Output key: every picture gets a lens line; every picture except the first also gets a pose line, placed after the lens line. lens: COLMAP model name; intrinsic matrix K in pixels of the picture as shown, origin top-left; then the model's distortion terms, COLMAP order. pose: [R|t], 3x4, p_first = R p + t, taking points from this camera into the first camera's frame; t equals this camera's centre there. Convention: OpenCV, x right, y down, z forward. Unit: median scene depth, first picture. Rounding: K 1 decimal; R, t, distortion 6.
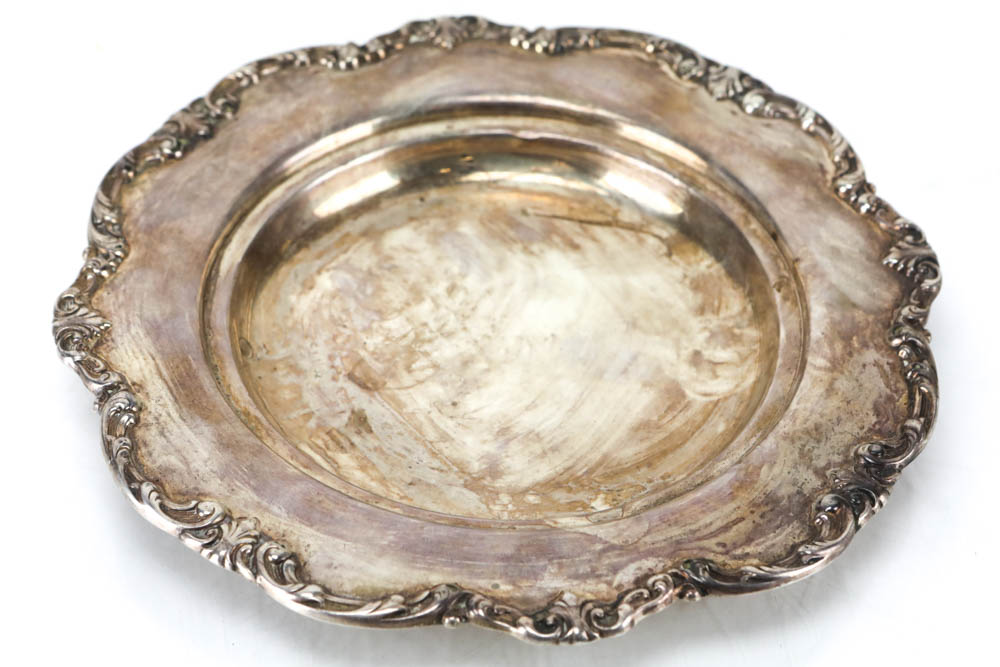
lens RADIAL K [[2905.0, 0, 500.0], [0, 2905.0, 333.5], [0, 0, 1]] dist [0.157355, 0.613717]
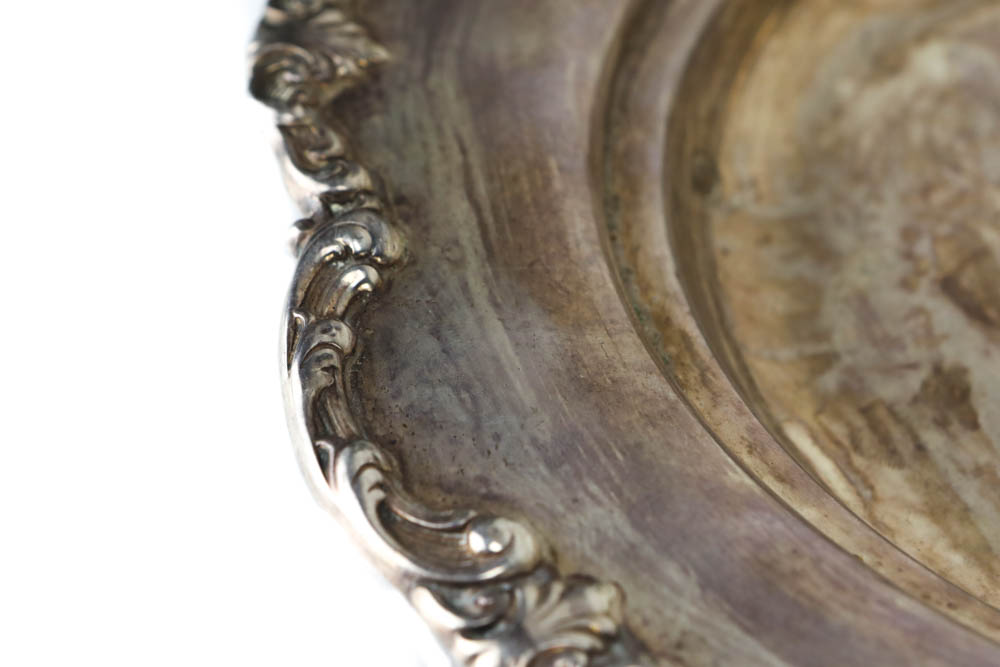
lens RADIAL K [[2905.0, 0, 500.0], [0, 2905.0, 333.5], [0, 0, 1]] dist [0.157355, 0.613717]
pose [[0.958322, 0.162175, -0.235199, -0.015480], [-0.168930, 0.985590, -0.008721, 0.036261], [0.230396, 0.048090, 0.971908, 0.612873]]
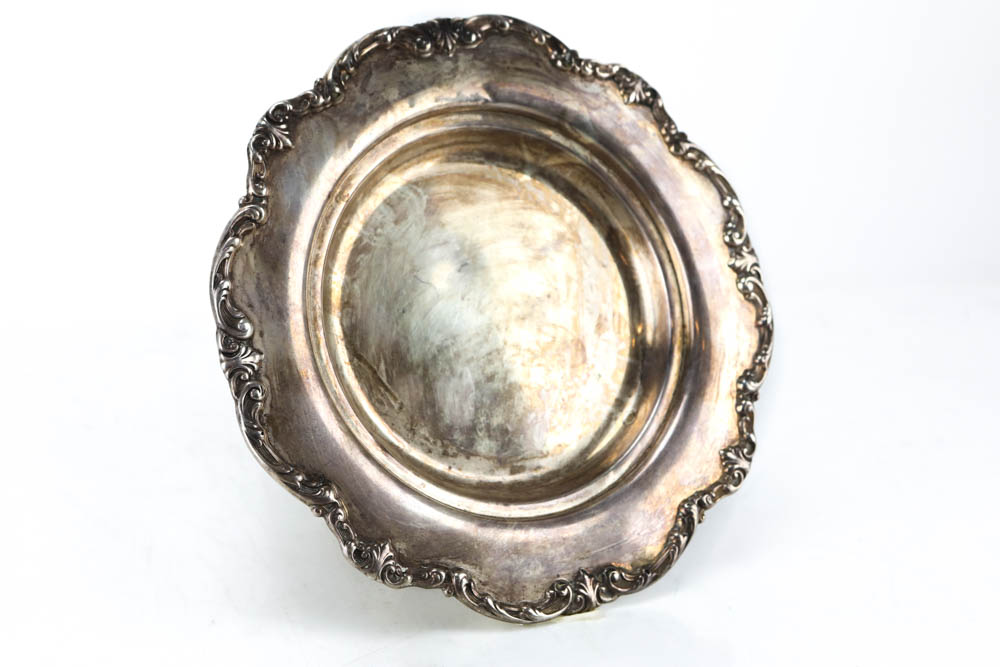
lens RADIAL K [[1724.4, 0, 500.0], [0, 1724.4, 333.5], [0, 0, 1]] dist [-0.022804, -0.015436]
pose [[-0.685845, -0.690482, -0.229894, 0.199587], [0.003003, -0.318580, 0.947891, -0.853833], [-0.727742, 0.649416, 0.220569, 0.856140]]
